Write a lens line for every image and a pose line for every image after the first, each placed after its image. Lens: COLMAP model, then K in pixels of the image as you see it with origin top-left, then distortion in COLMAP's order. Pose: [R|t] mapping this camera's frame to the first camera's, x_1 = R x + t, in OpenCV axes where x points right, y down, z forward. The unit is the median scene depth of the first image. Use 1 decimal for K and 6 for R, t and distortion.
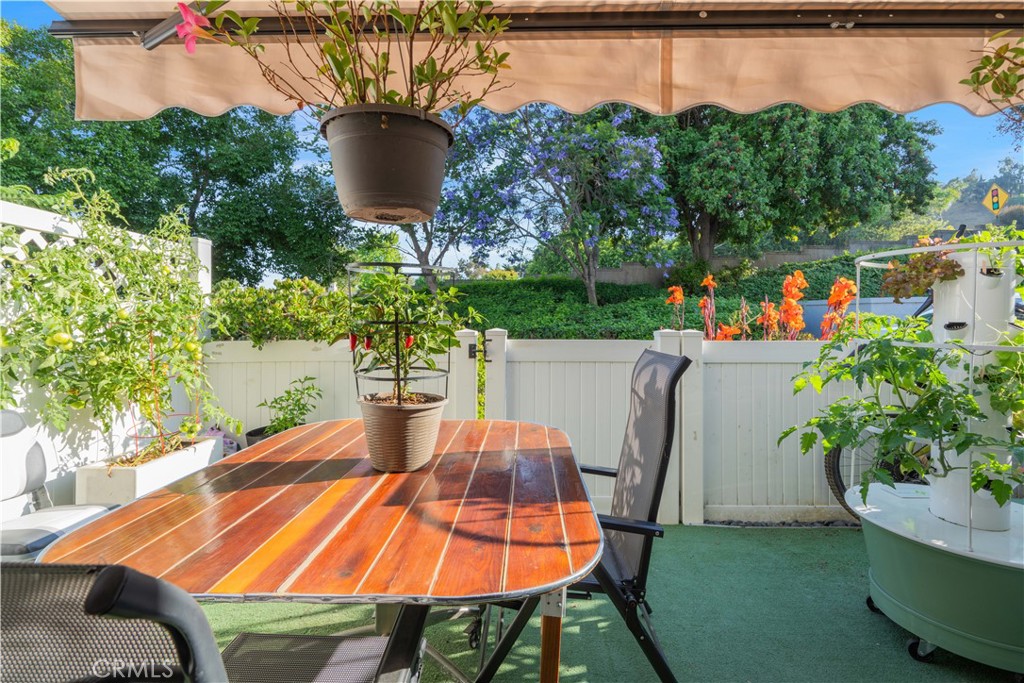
lens RADIAL K [[468.3, 0, 513.2], [0, 468.3, 336.1], [0, 0, 1]] dist [-0.002607, -0.000339]
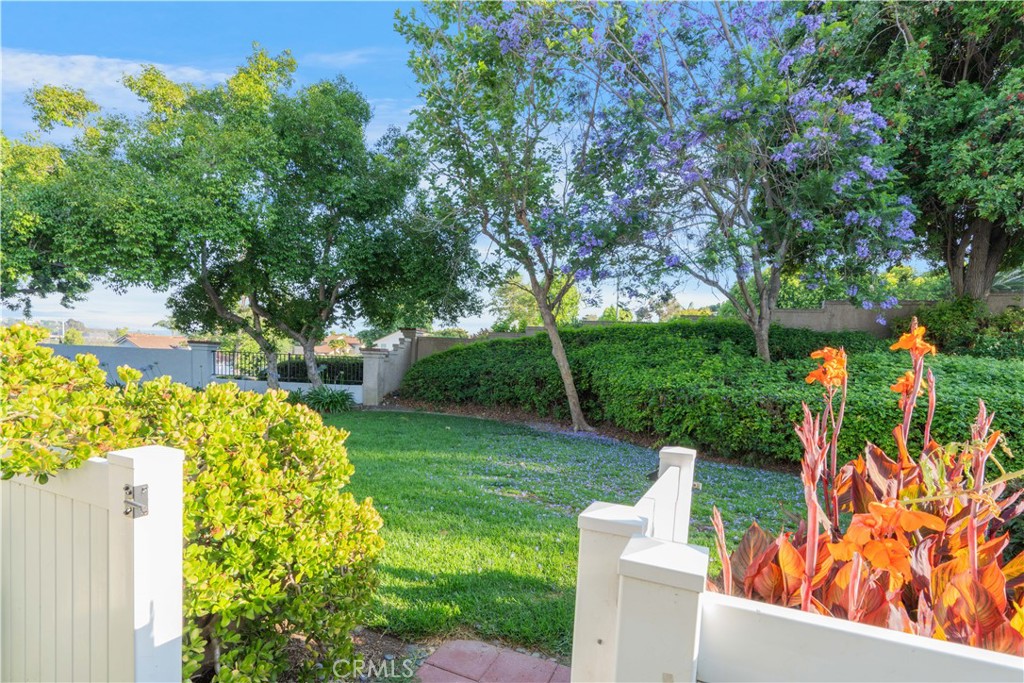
lens RADIAL K [[468.3, 0, 510.8], [0, 468.3, 400.2], [0, 0, 1]] dist [-0.002607, -0.000339]
pose [[0.917854, 0.084752, -0.387764, 0.112950], [-0.064054, 0.995760, 0.066021, -0.030621], [0.391715, -0.035760, 0.919391, 0.200799]]
